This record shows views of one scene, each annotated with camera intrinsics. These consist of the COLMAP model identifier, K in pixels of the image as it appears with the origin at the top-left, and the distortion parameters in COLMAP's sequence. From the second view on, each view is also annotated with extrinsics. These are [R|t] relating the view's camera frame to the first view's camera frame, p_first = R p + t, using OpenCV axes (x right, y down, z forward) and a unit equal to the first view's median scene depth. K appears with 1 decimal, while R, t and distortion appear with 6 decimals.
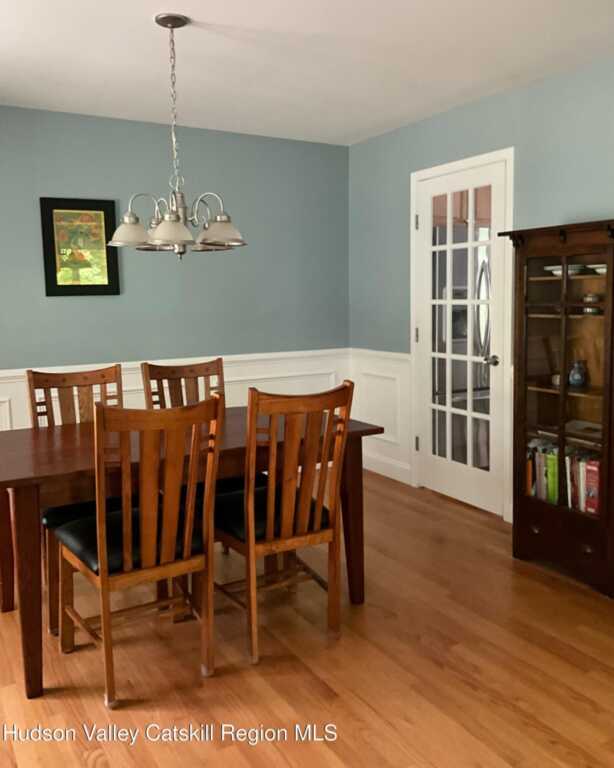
lens RADIAL K [[673.6, 0, 364.1], [0, 673.6, 356.1], [0, 0, 1]] dist [0.104559, -0.217193]
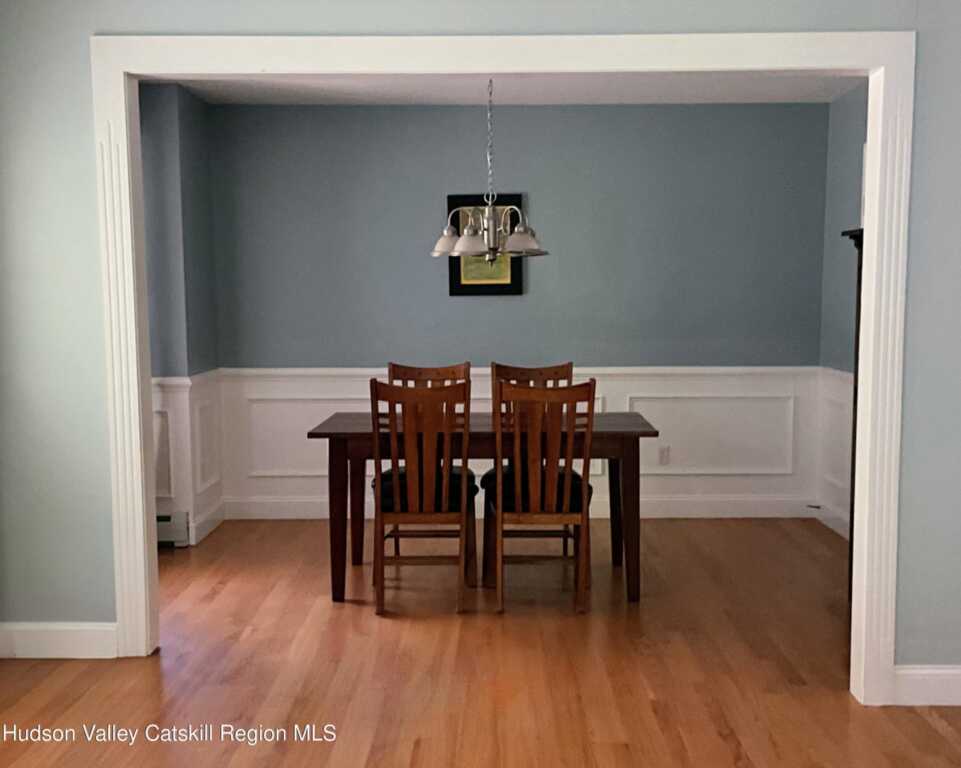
lens RADIAL K [[861.7, 0, 480.5], [0, 861.7, 384.0], [0, 0, 1]] dist [0.097476, -0.204577]
pose [[0.900096, 0.057006, -0.431946, 0.283380], [-0.051226, 0.998374, 0.025015, 0.013440], [0.432670, -0.000389, 0.901552, -0.238320]]
